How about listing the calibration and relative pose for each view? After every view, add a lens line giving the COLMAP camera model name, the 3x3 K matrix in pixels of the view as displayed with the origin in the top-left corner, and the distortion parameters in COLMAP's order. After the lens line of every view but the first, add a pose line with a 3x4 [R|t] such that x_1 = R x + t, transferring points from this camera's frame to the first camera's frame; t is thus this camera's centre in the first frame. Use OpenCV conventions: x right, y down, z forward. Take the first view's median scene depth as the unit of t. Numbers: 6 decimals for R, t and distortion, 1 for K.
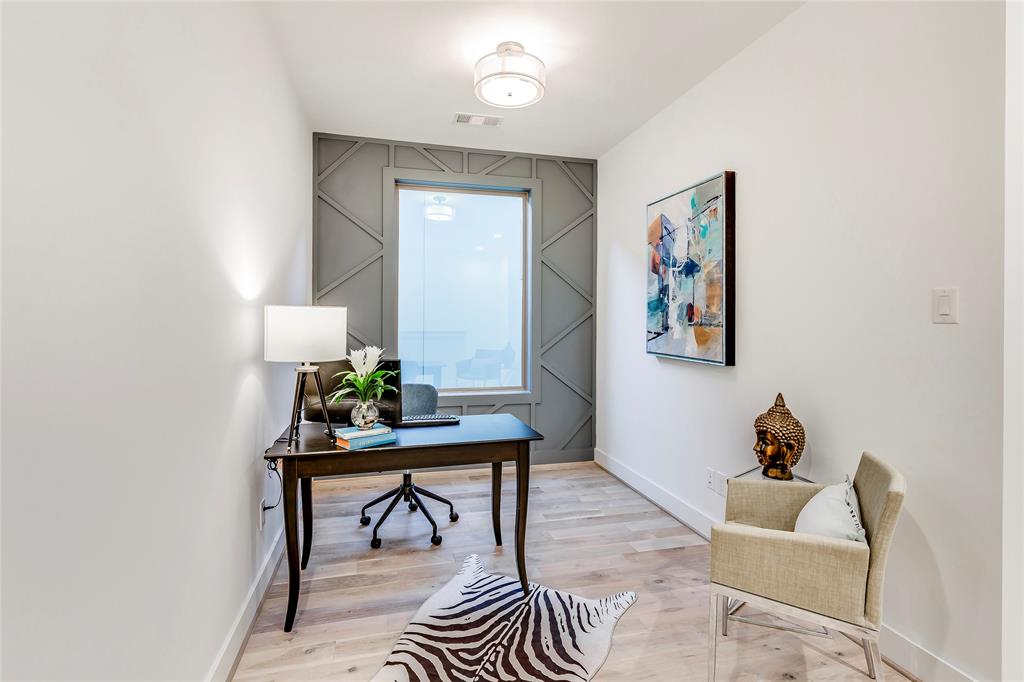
lens RADIAL K [[480.0, 0, 510.7], [0, 480.0, 319.5], [0, 0, 1]] dist [0.001502, 0.000549]
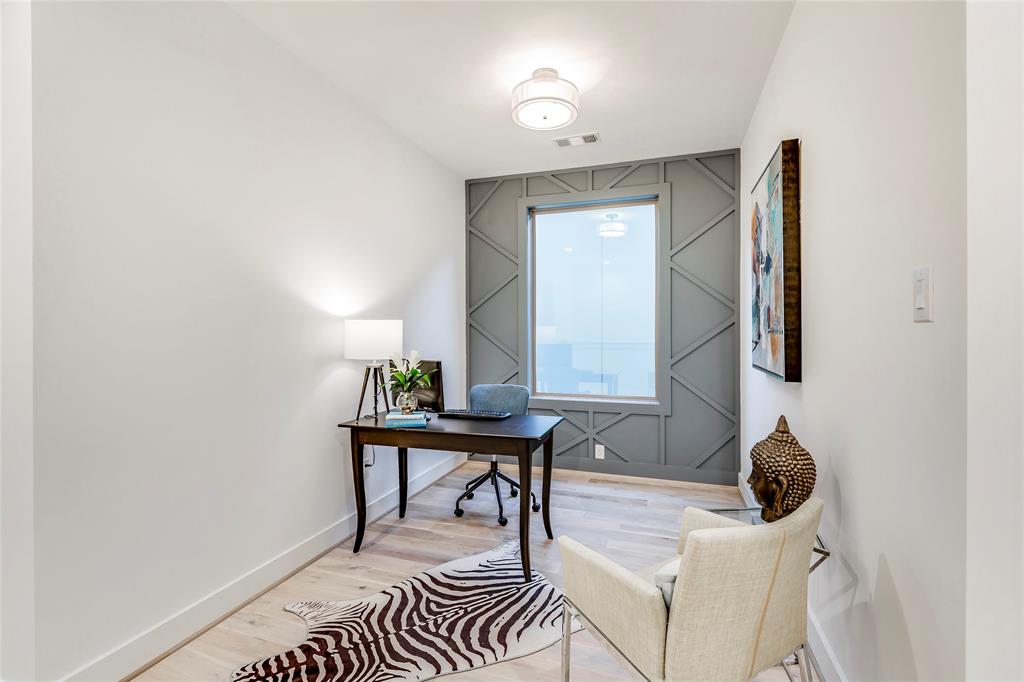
lens RADIAL K [[455.1, 0, 508.6], [0, 455.1, 333.6], [0, 0, 1]] dist [0.000764, -0.000011]
pose [[0.837553, -0.005865, -0.546324, 0.475501], [0.006864, 0.999976, -0.000213, 0.012418], [0.546312, -0.003572, 0.837574, 0.103947]]
